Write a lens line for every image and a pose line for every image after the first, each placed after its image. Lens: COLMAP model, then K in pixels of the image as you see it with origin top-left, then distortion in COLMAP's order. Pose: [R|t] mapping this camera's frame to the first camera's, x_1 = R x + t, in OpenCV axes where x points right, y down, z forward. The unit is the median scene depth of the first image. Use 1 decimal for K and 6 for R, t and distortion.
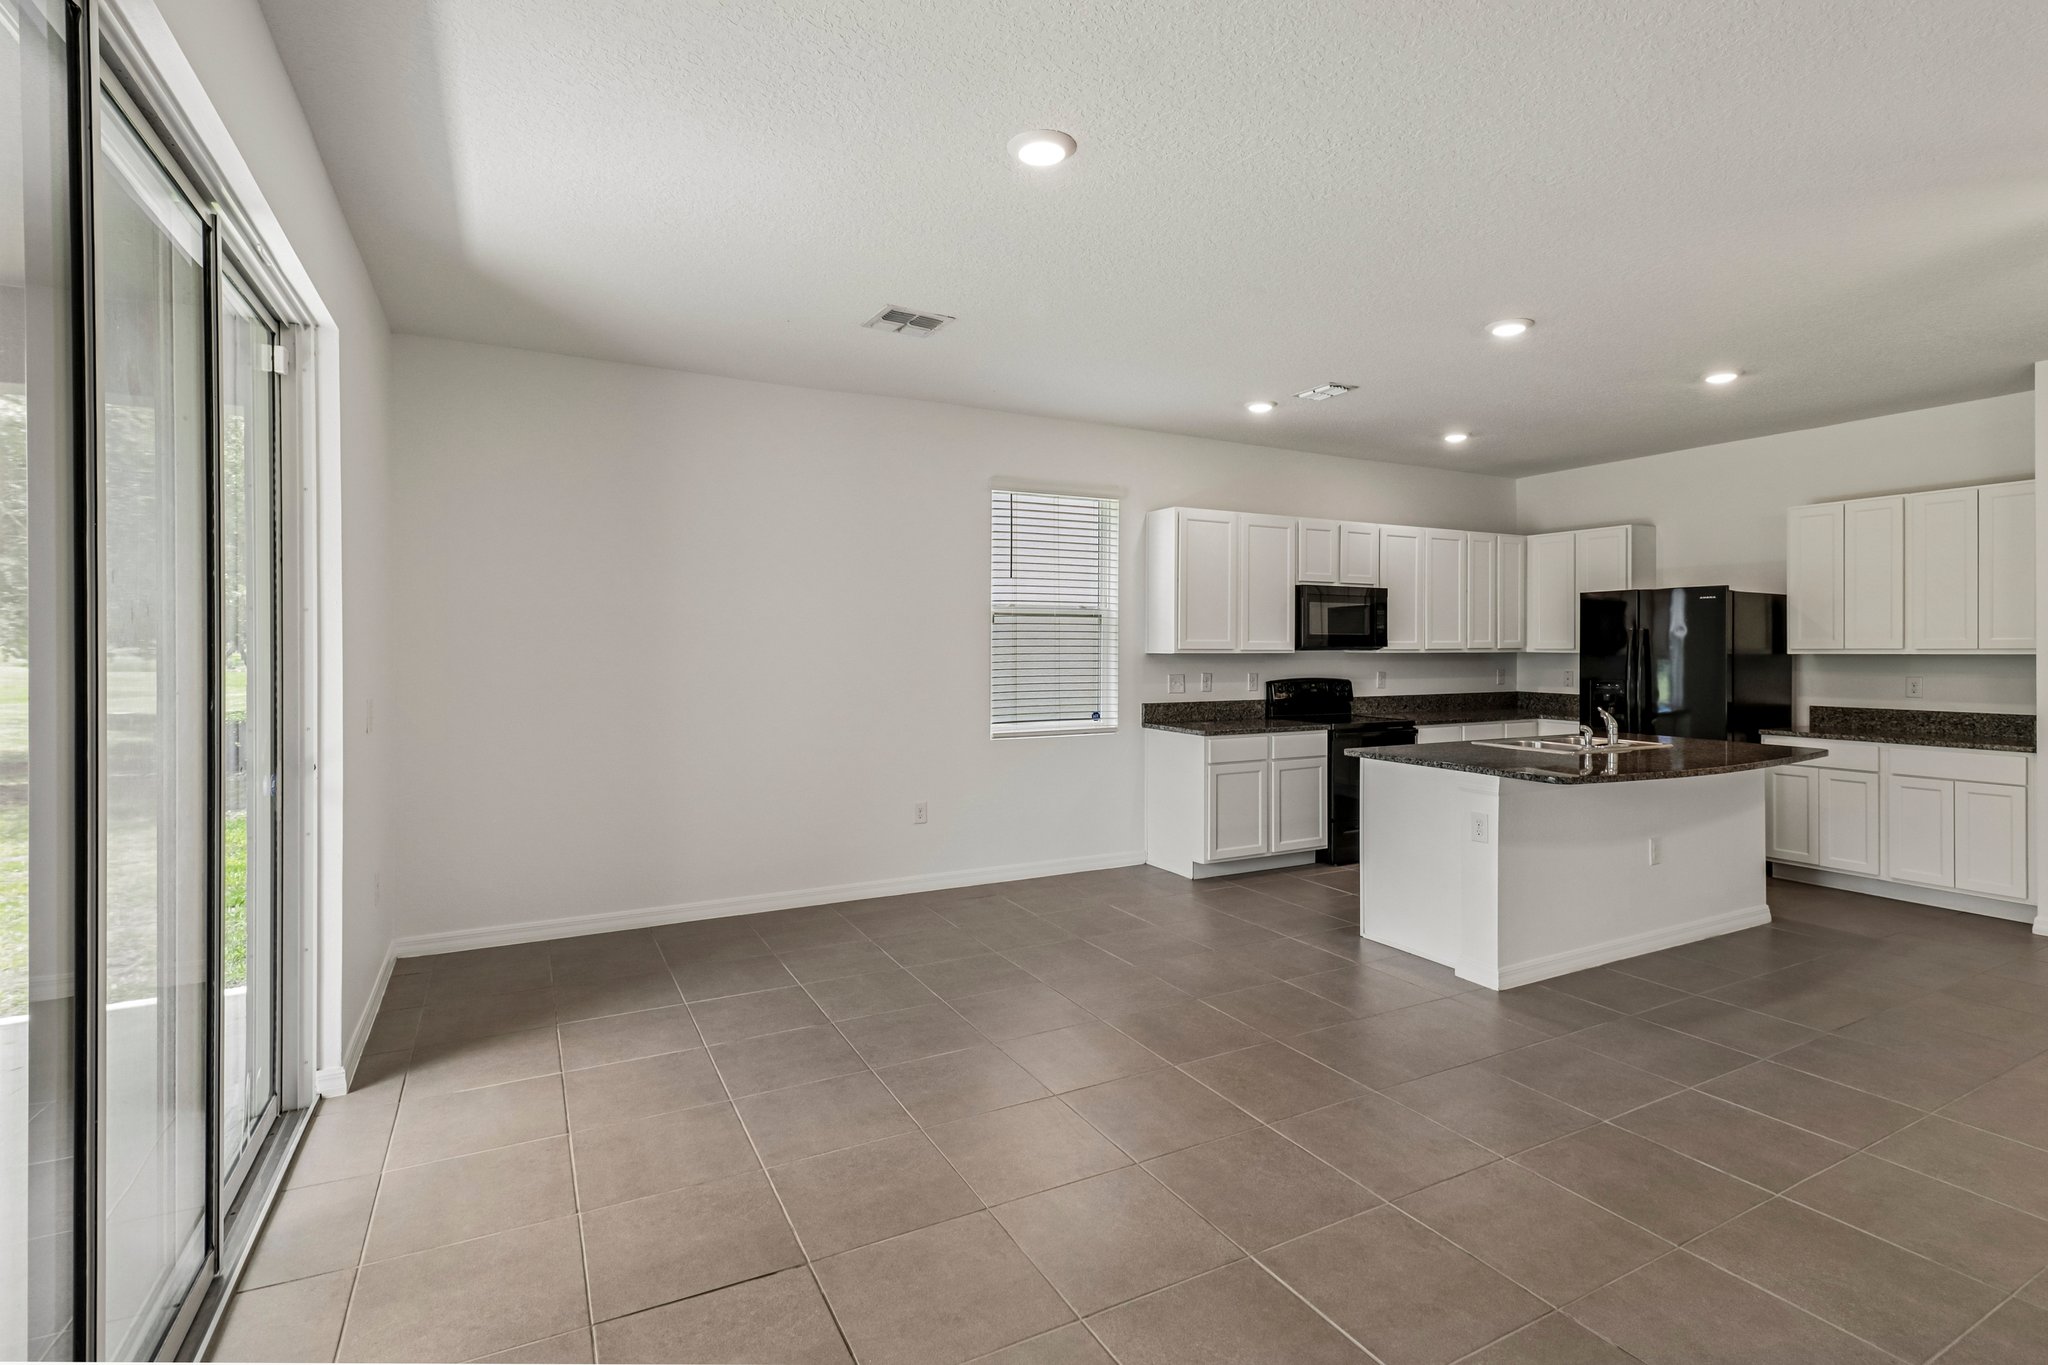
lens RADIAL K [[986.9, 0, 1036.2], [0, 986.9, 650.6], [0, 0, 1]] dist [0.016800, -0.020668]
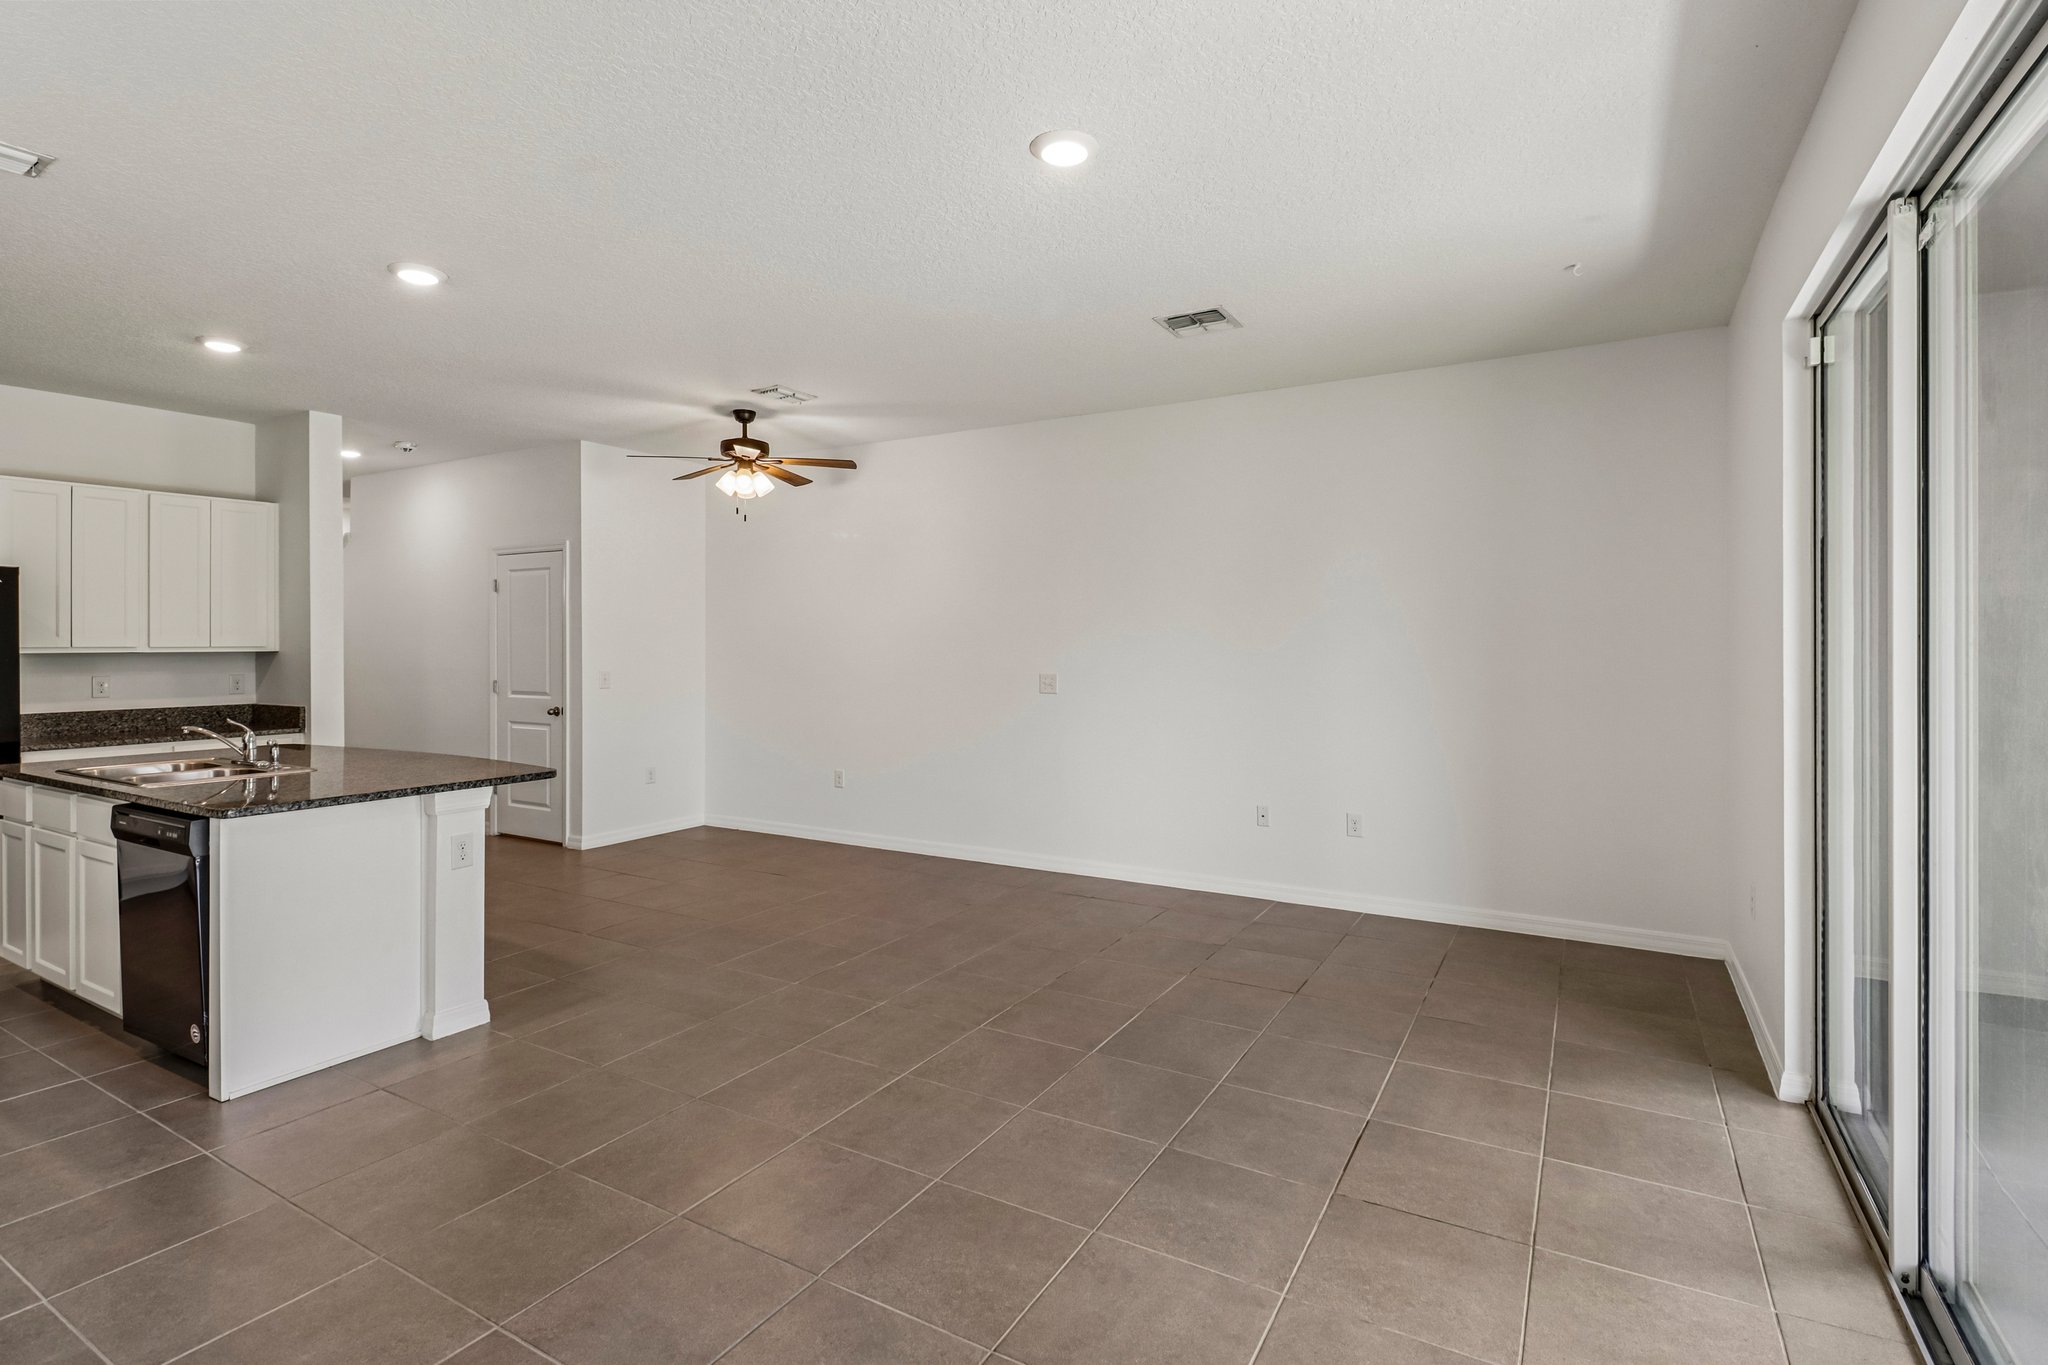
lens RADIAL K [[967.6, 0, 1017.4], [0, 967.6, 642.9], [0, 0, 1]] dist [0.024292, -0.019715]
pose [[-0.522241, 0.000795, 0.852797, -0.360471], [0.004399, 0.999989, 0.001761, -0.002939], [-0.852786, 0.004671, -0.522239, 0.687555]]
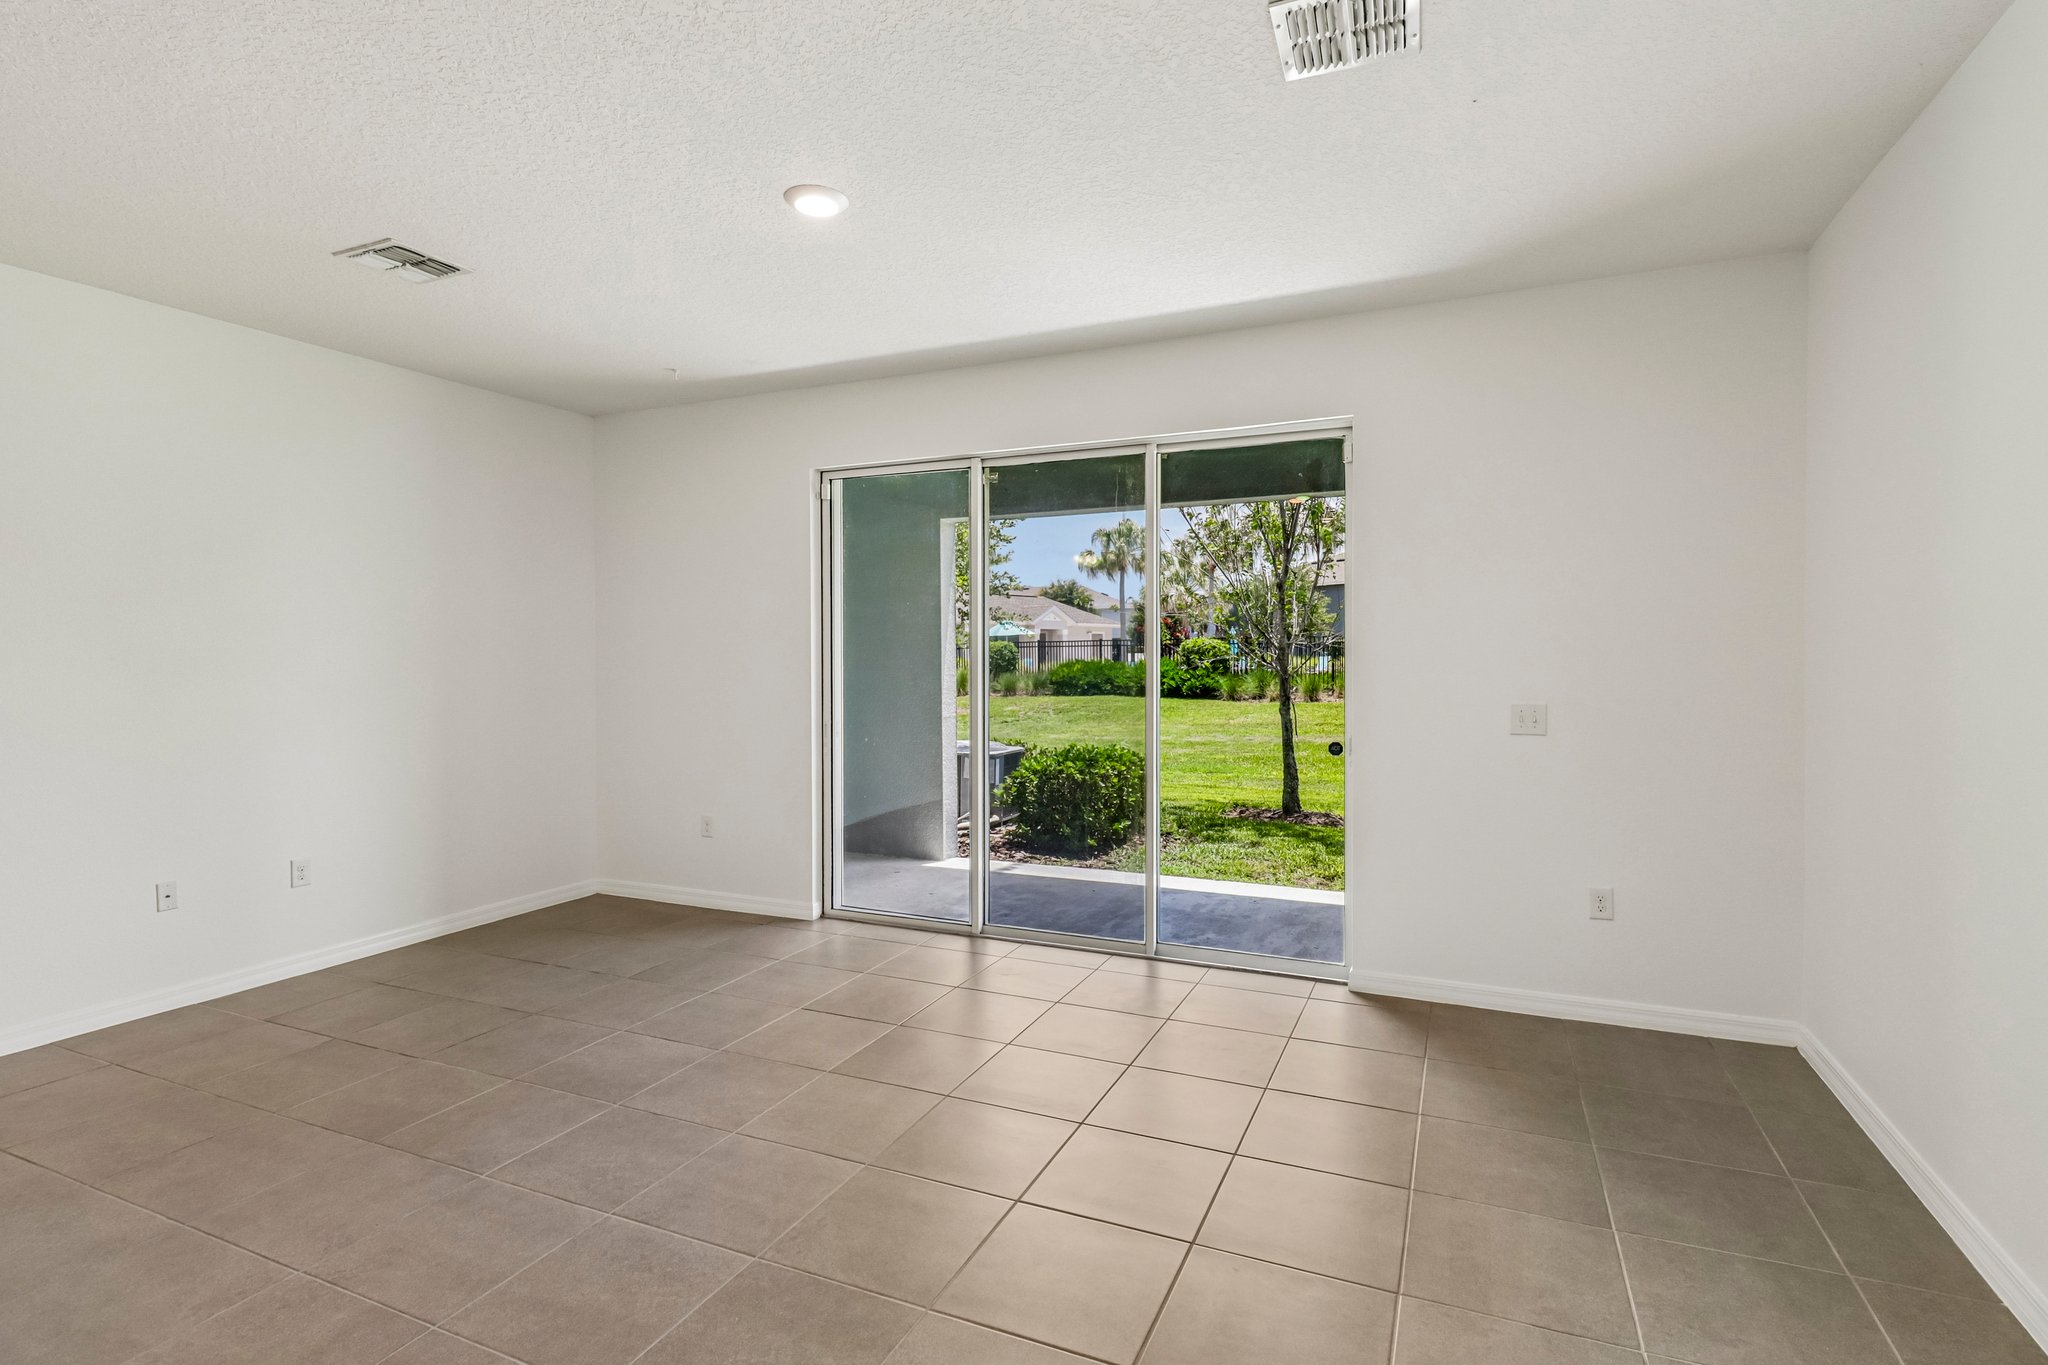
lens RADIAL K [[986.9, 0, 1036.2], [0, 986.9, 650.6], [0, 0, 1]] dist [0.016800, -0.020668]
pose [[-0.789450, 0.001357, -0.613814, 0.217912], [0.002919, 0.999995, -0.001544, -0.000800], [0.613809, -0.003010, -0.789449, 0.893450]]
